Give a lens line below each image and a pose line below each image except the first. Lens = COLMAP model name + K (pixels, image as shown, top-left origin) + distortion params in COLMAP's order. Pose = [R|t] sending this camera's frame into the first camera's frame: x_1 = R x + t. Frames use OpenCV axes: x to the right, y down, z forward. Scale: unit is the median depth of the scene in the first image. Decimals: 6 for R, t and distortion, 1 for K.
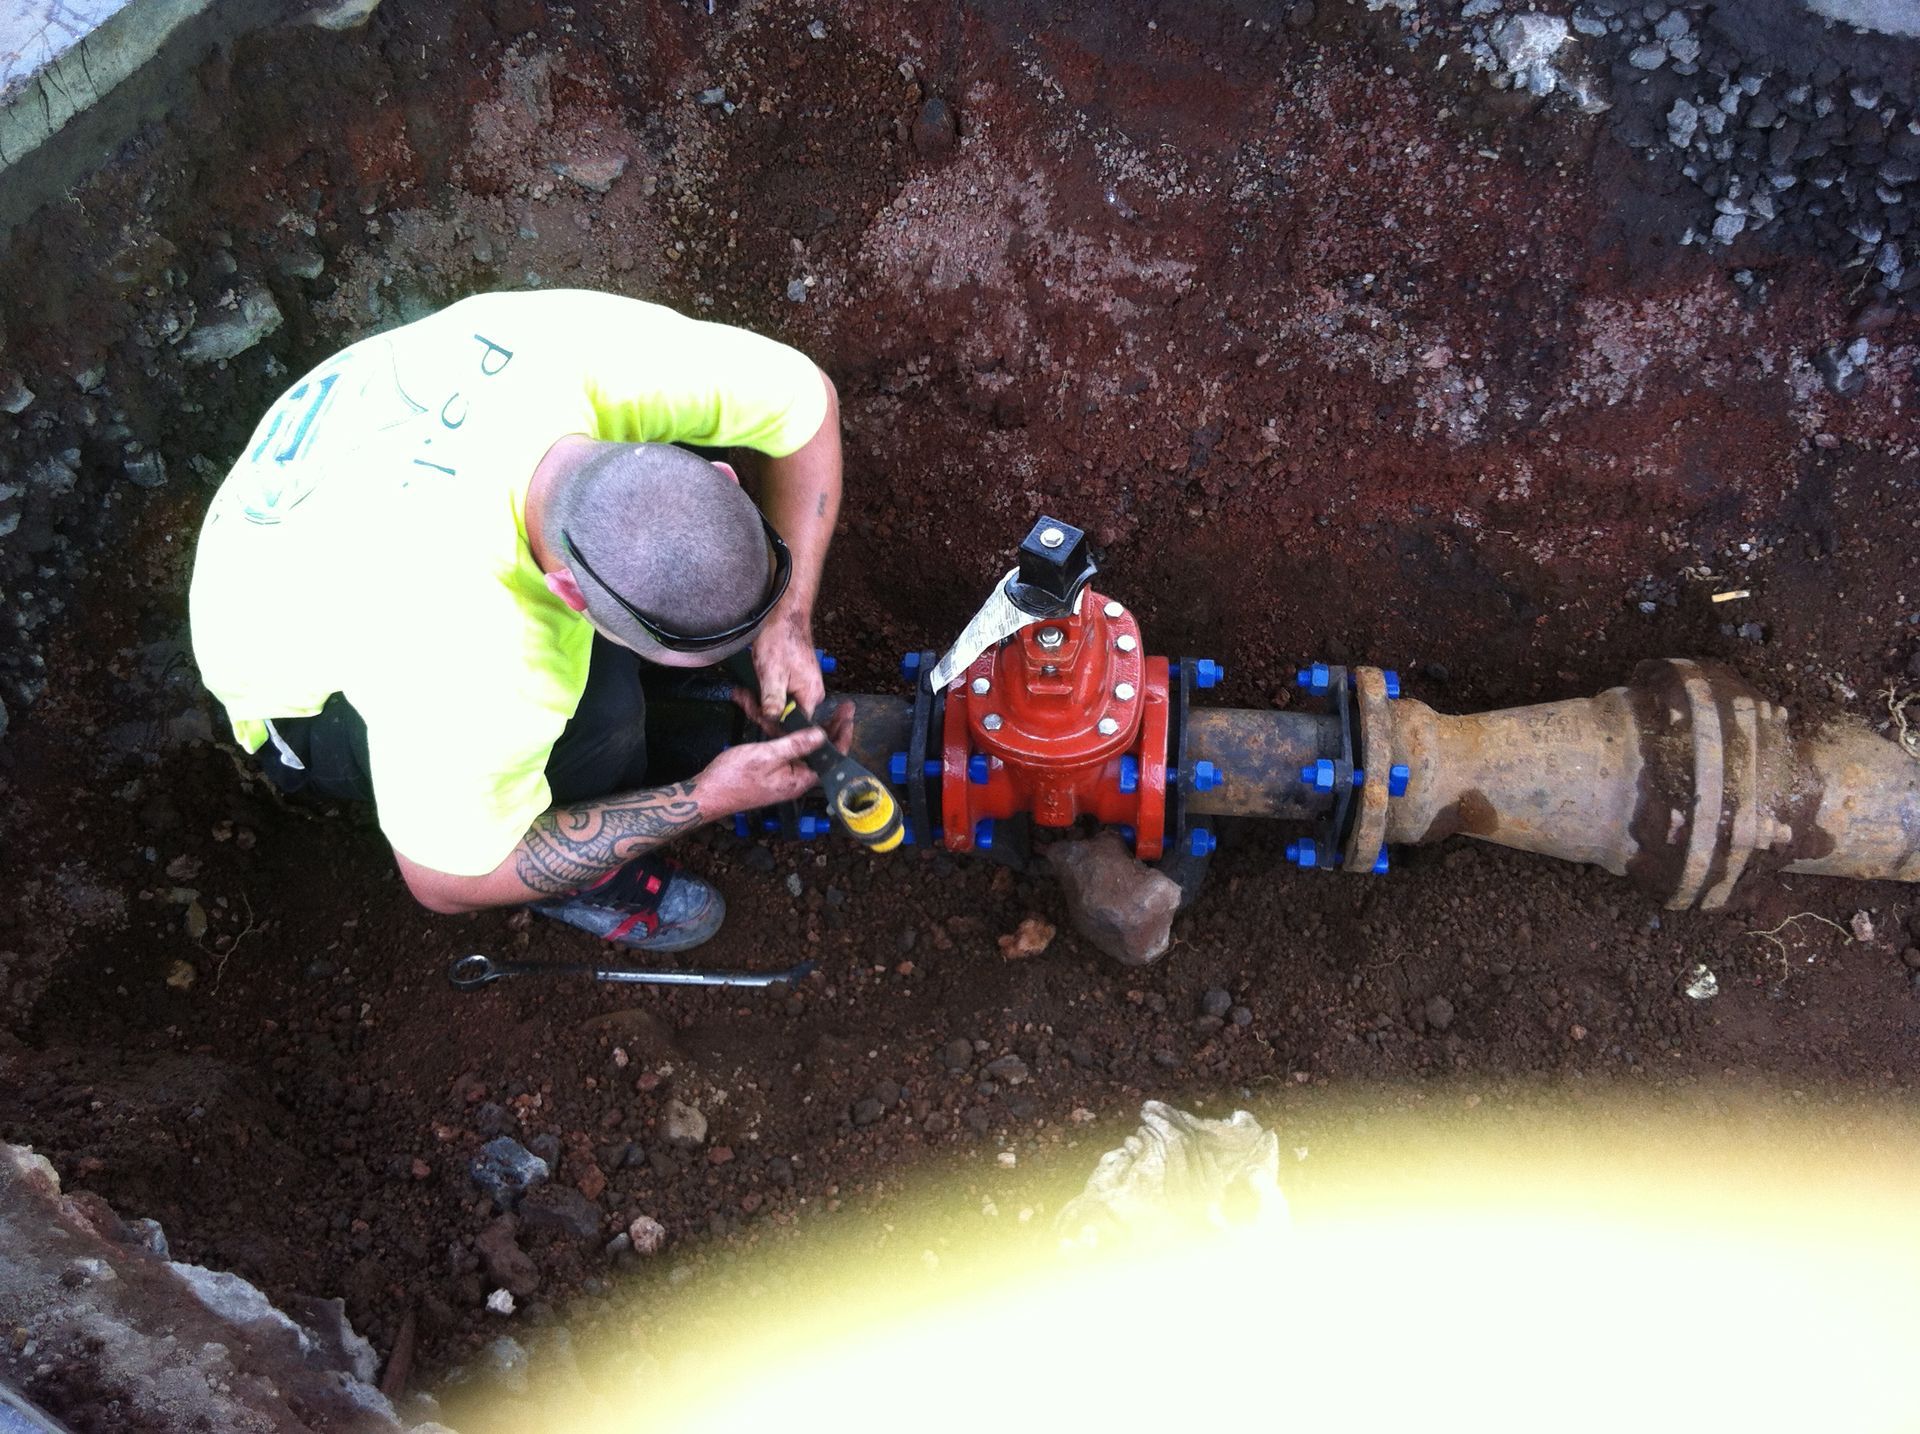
lens RADIAL K [[1877.2, 0, 960.0], [0, 1877.2, 717.0], [0, 0, 1]] dist [0.085537, -0.237514]
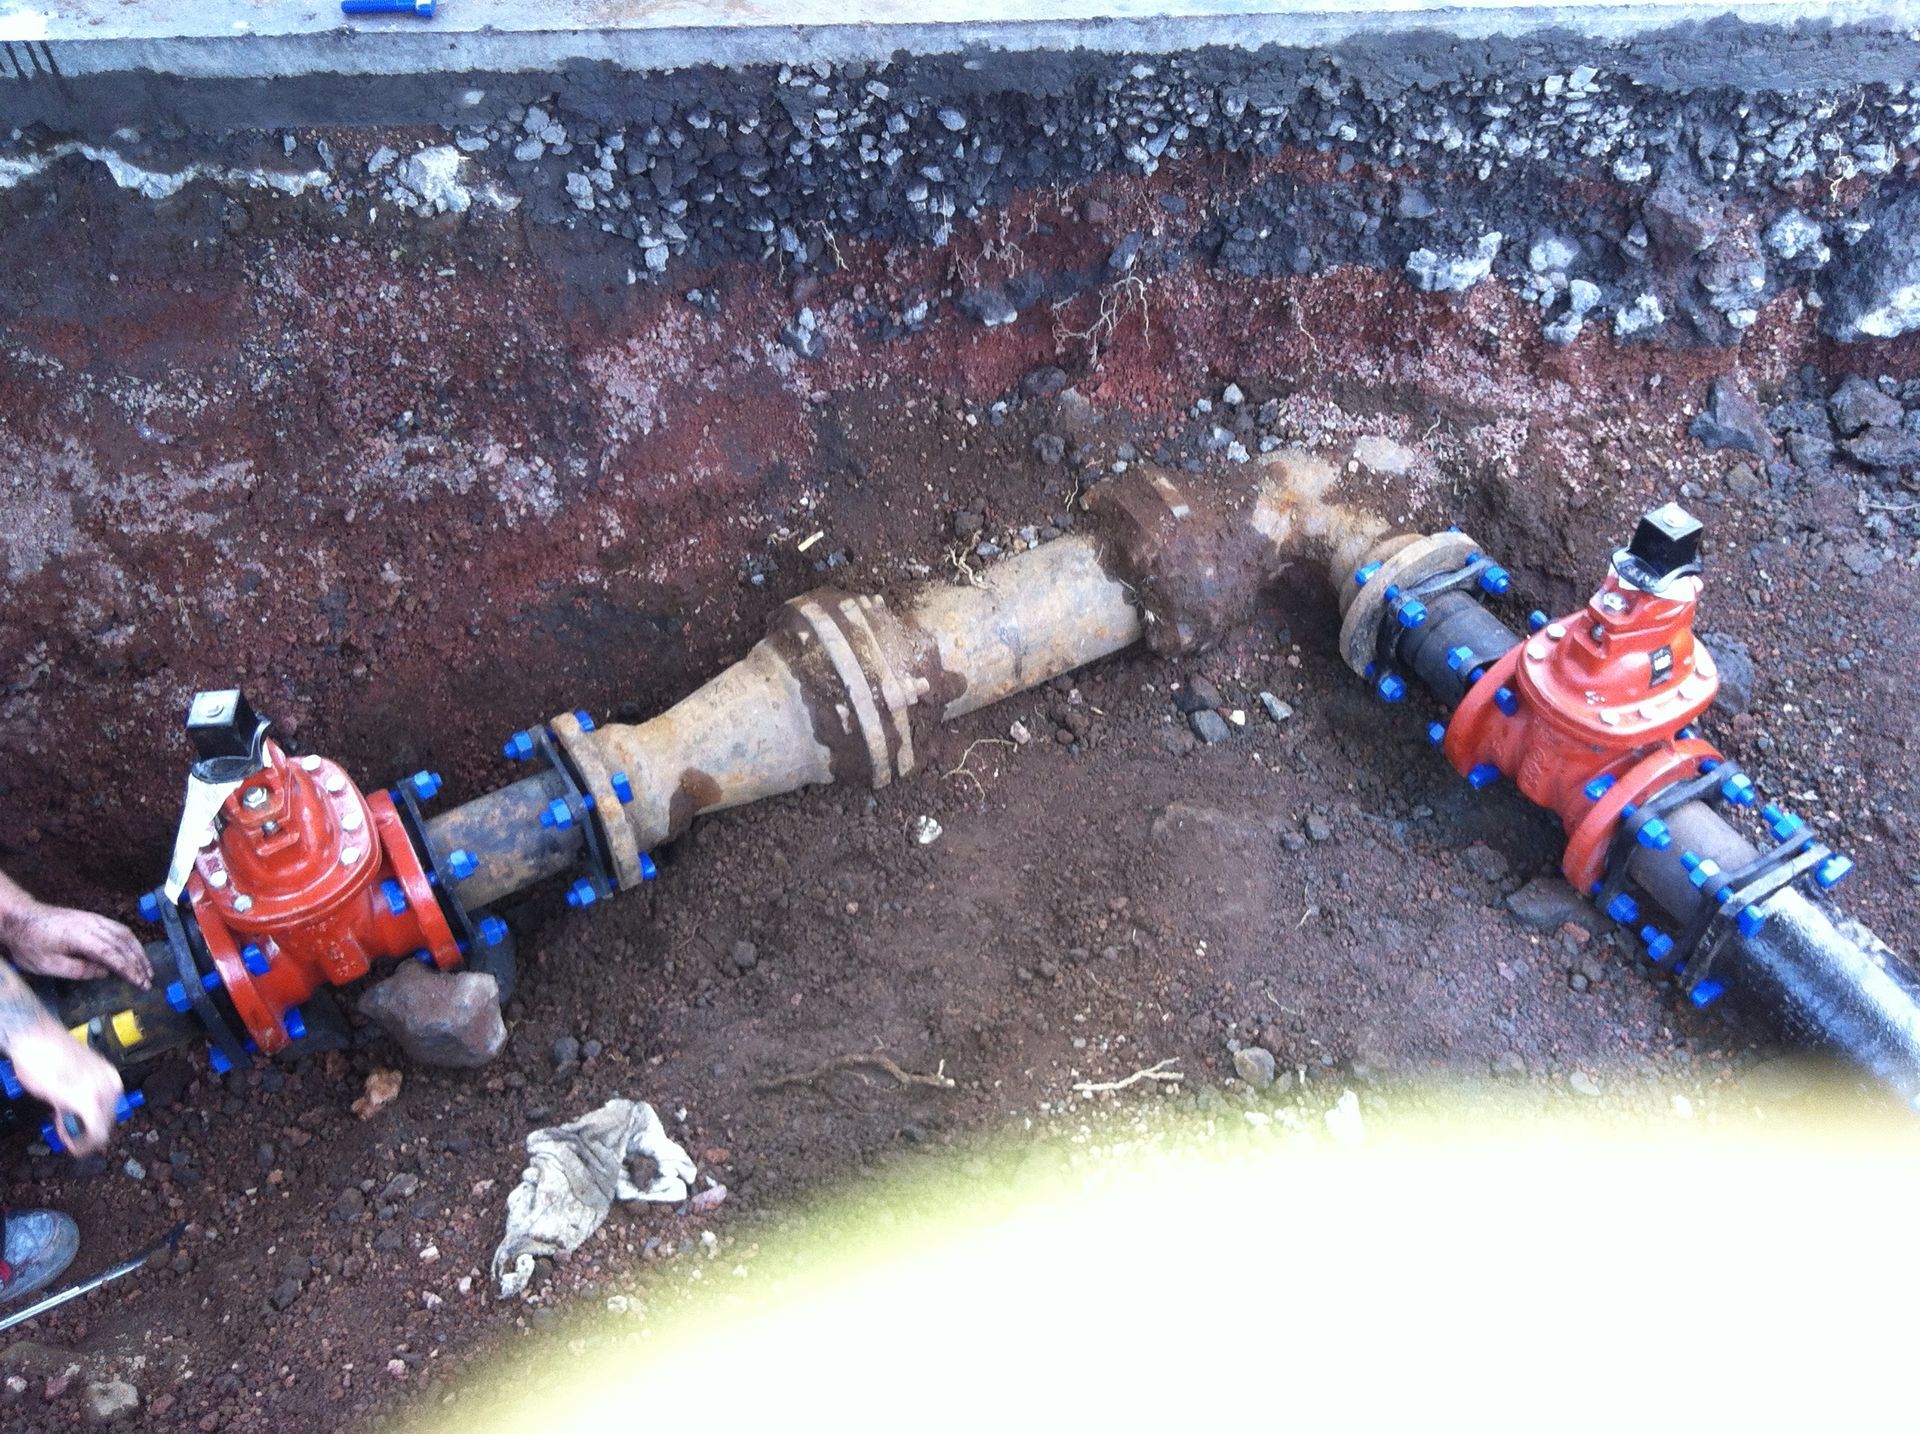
lens RADIAL K [[1877.2, 0, 960.0], [0, 1877.2, 717.0], [0, 0, 1]] dist [0.085537, -0.237514]
pose [[0.835976, -0.410135, 0.364600, 0.009439], [0.456091, 0.888743, -0.046015, 0.134967], [-0.305163, 0.204759, 0.930027, -0.108520]]
